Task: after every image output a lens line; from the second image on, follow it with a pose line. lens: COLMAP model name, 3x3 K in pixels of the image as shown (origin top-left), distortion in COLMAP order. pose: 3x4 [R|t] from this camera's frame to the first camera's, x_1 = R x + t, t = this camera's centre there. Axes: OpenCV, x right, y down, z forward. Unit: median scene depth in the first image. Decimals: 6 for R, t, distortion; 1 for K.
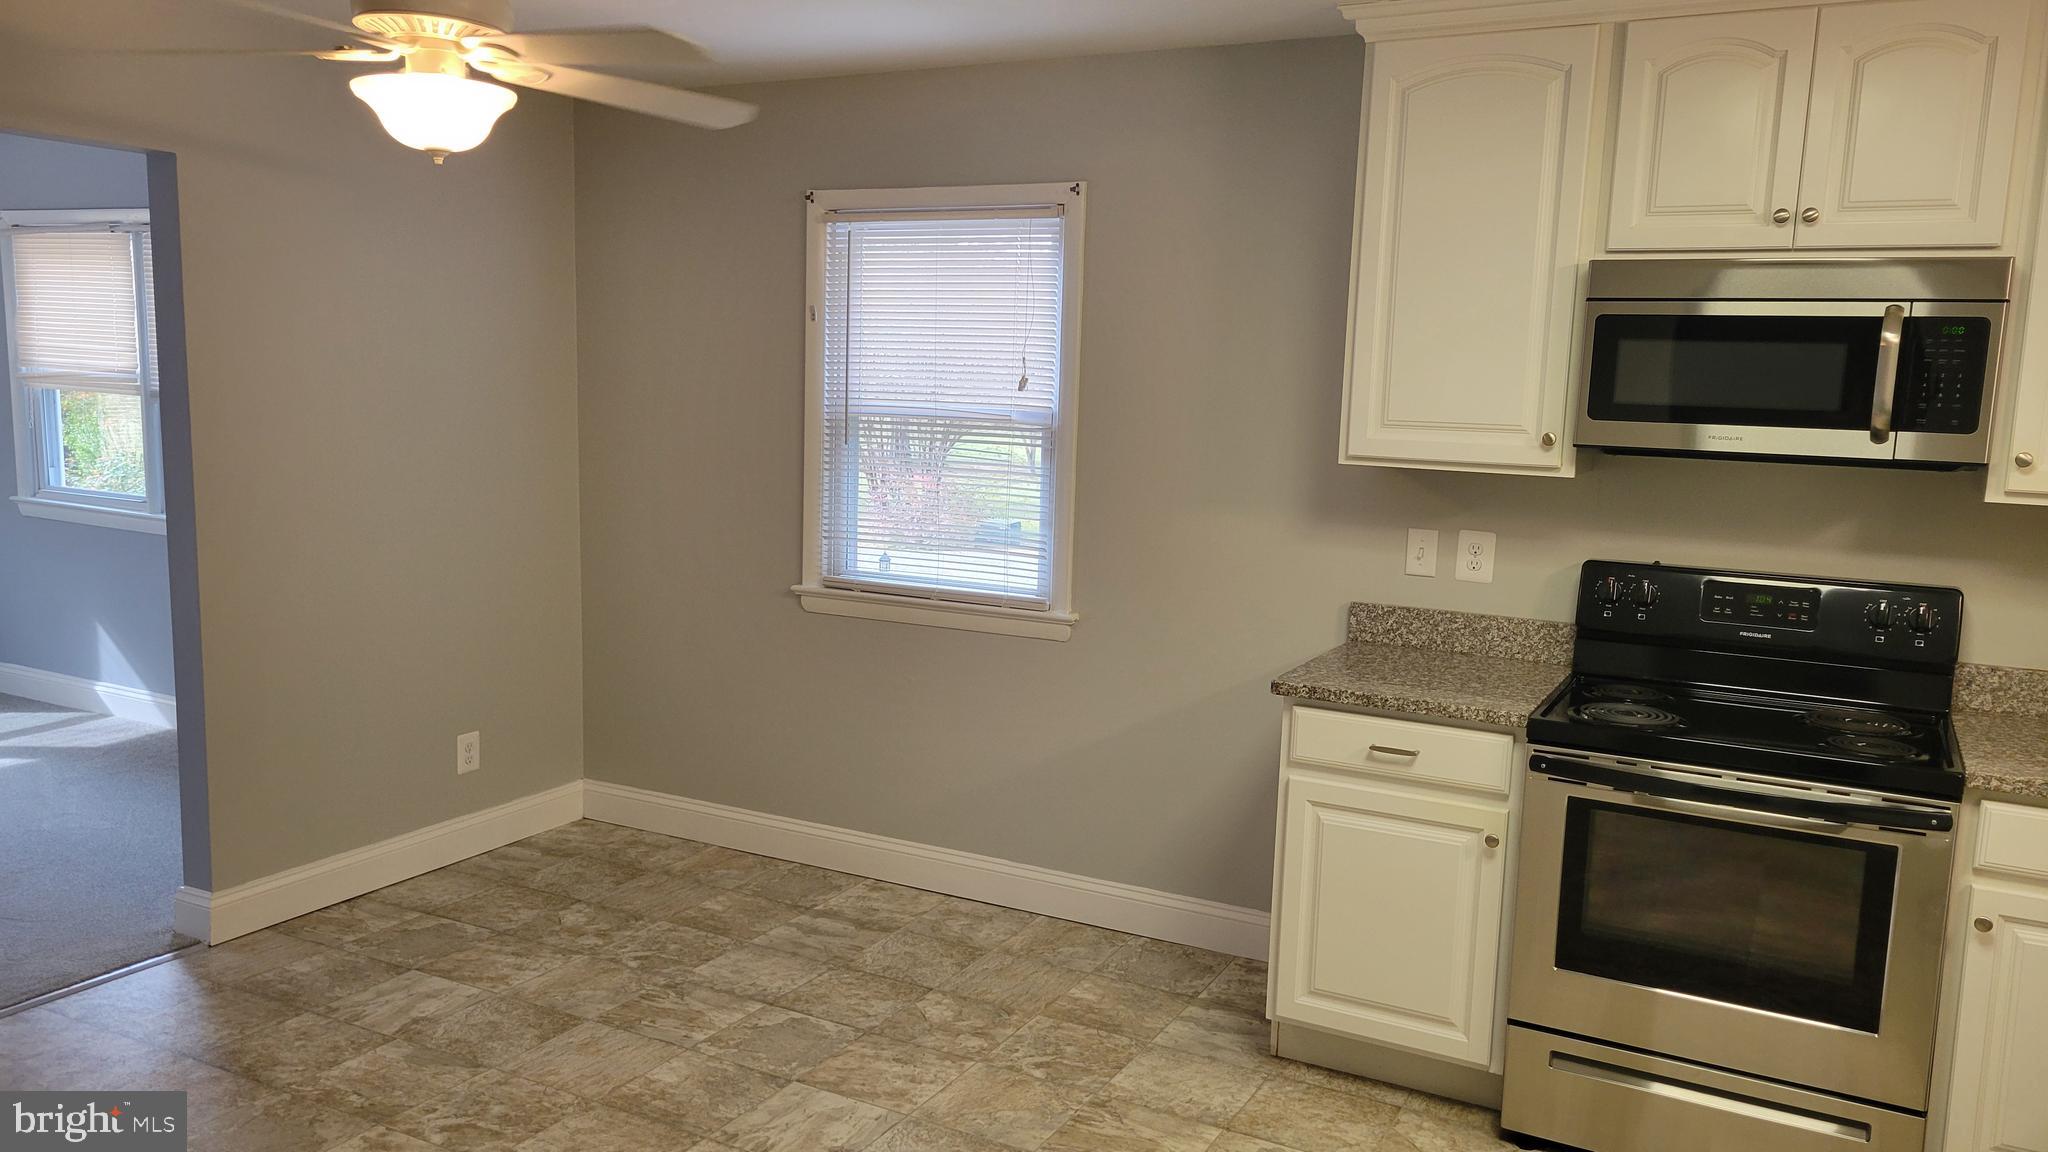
lens RADIAL K [[1480.8, 0, 1021.8], [0, 1480.8, 584.0], [0, 0, 1]] dist [0.004849, -0.002558]
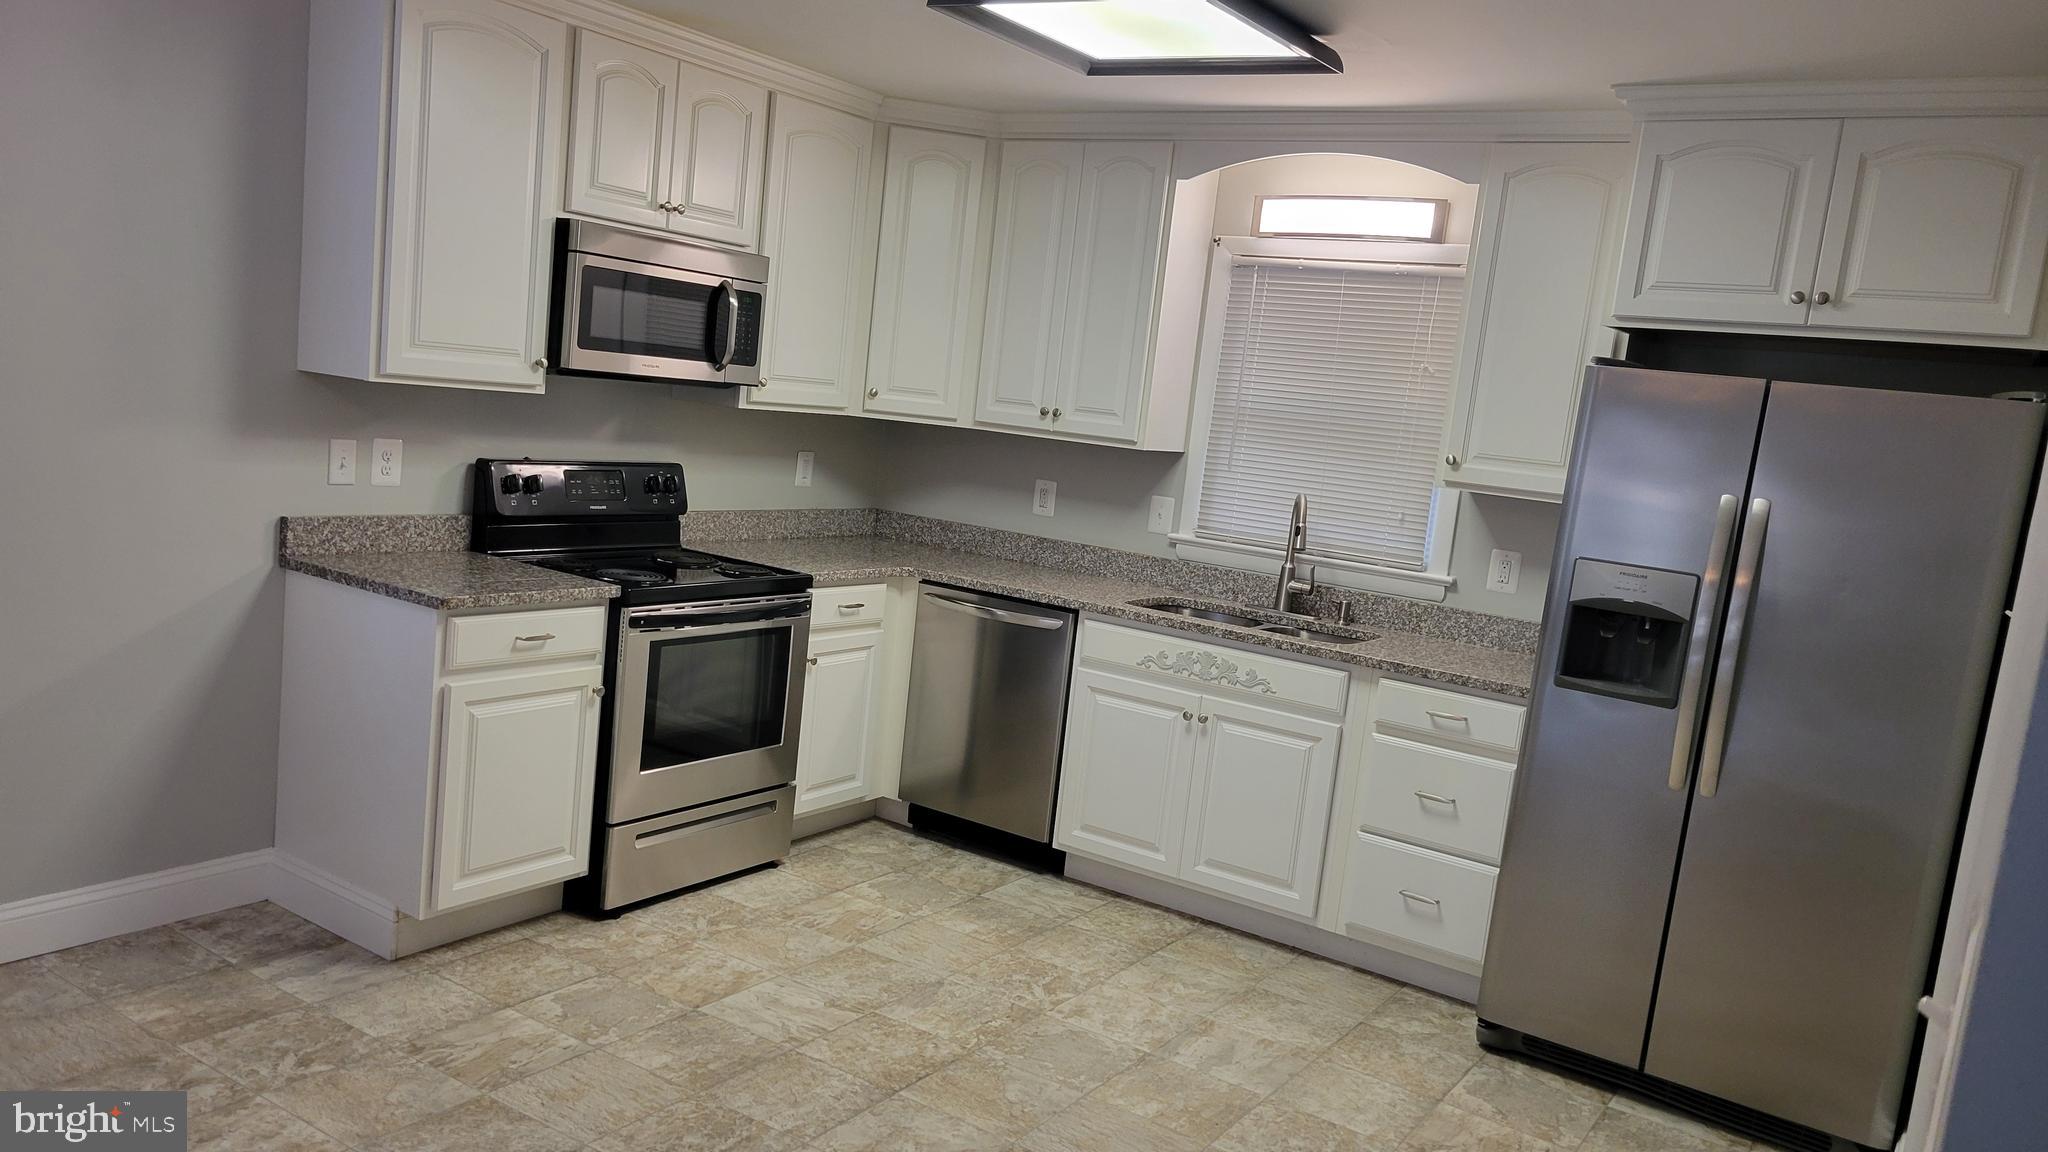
lens RADIAL K [[1485.5, 0, 1024.0], [0, 1485.5, 576.0], [0, 0, 1]] dist [0.293579, -0.482907]
pose [[0.117620, -0.147399, 0.982059, -0.884128], [0.042728, 0.988758, 0.143287, -0.091135], [-0.992139, 0.025107, 0.122596, 0.472476]]
